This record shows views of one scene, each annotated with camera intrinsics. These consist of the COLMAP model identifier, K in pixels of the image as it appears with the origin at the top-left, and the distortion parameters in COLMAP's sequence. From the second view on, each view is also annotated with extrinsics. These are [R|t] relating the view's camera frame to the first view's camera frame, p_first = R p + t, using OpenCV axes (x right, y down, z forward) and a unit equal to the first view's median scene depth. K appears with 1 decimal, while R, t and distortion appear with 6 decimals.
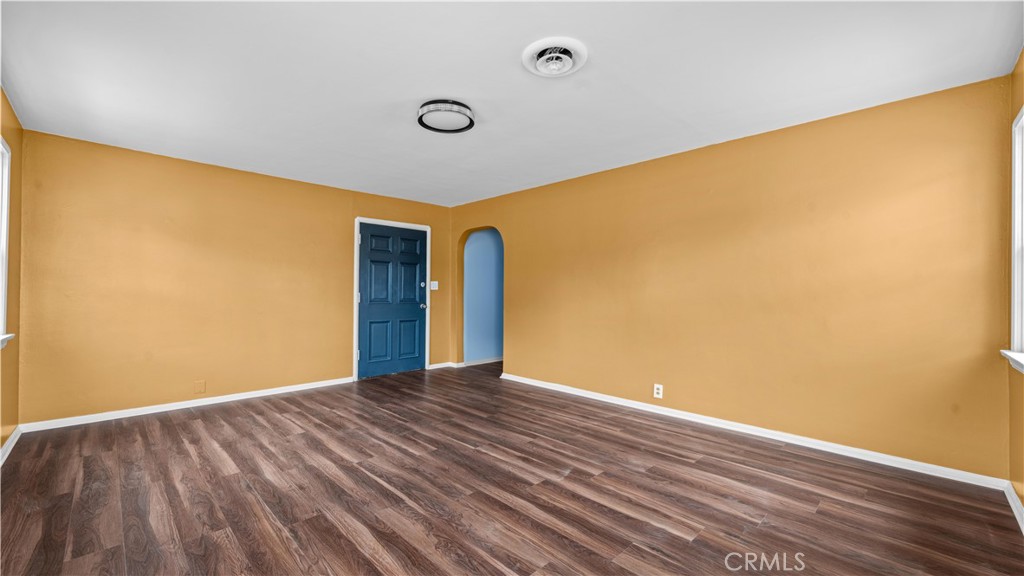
lens RADIAL K [[420.2, 0, 514.3], [0, 420.2, 287.3], [0, 0, 1]] dist [-0.000618, -0.001042]
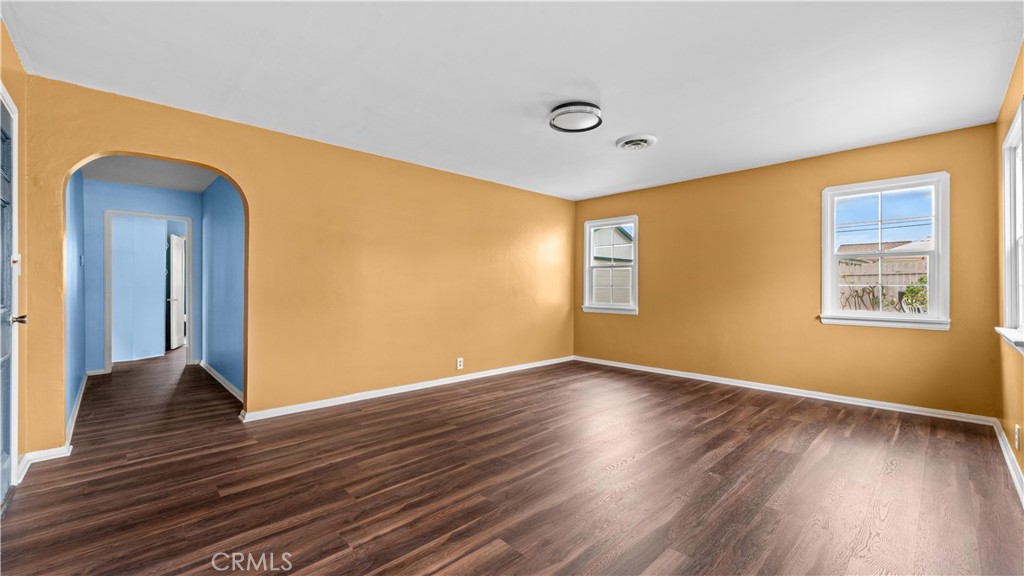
lens RADIAL K [[420.2, 0, 513.9], [0, 420.2, 285.8], [0, 0, 1]] dist [-0.000618, -0.001042]
pose [[0.003805, -0.005496, 0.999978, -0.927547], [-0.015302, 0.999868, 0.005553, 0.009485], [-0.999876, -0.015323, 0.003720, 0.873243]]
